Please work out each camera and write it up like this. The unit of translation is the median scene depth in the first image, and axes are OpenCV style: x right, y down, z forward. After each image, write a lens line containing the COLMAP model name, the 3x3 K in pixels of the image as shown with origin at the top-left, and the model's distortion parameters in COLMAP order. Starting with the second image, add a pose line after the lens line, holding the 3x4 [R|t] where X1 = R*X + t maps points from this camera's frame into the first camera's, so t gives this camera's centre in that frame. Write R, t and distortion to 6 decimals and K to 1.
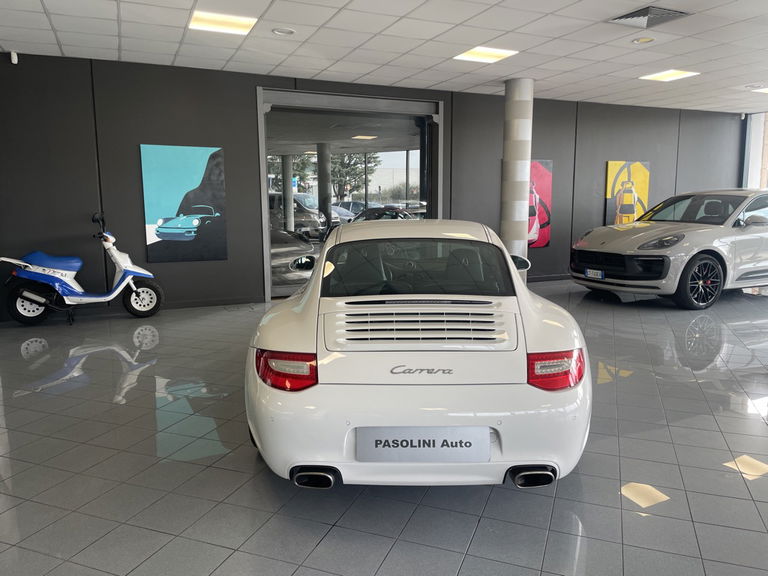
lens RADIAL K [[579.8, 0, 401.1], [0, 579.8, 289.2], [0, 0, 1]] dist [0.042408, -0.061170]
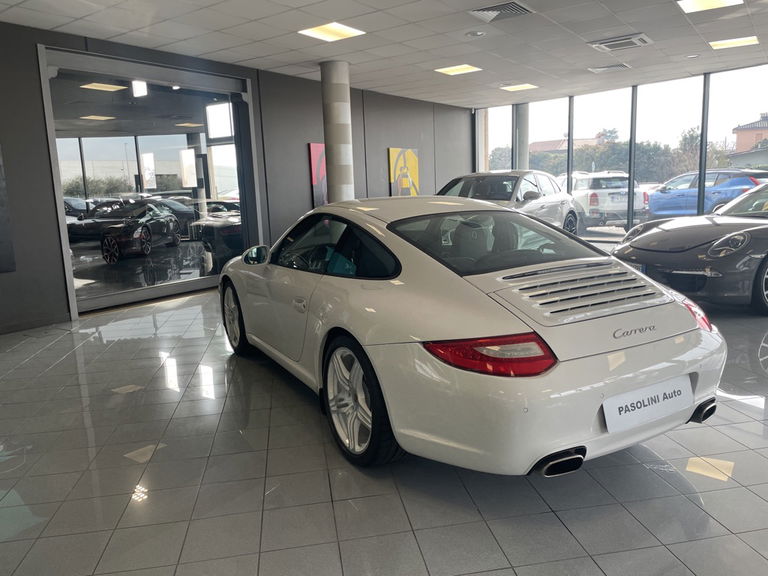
lens RADIAL K [[579.8, 0, 387.3], [0, 579.8, 288.4], [0, 0, 1]] dist [0.042408, -0.061170]
pose [[0.862861, -0.111331, 0.493028, -0.250884], [0.106392, 0.993592, 0.038166, -0.005251], [-0.494117, 0.019522, 0.869176, 0.101039]]
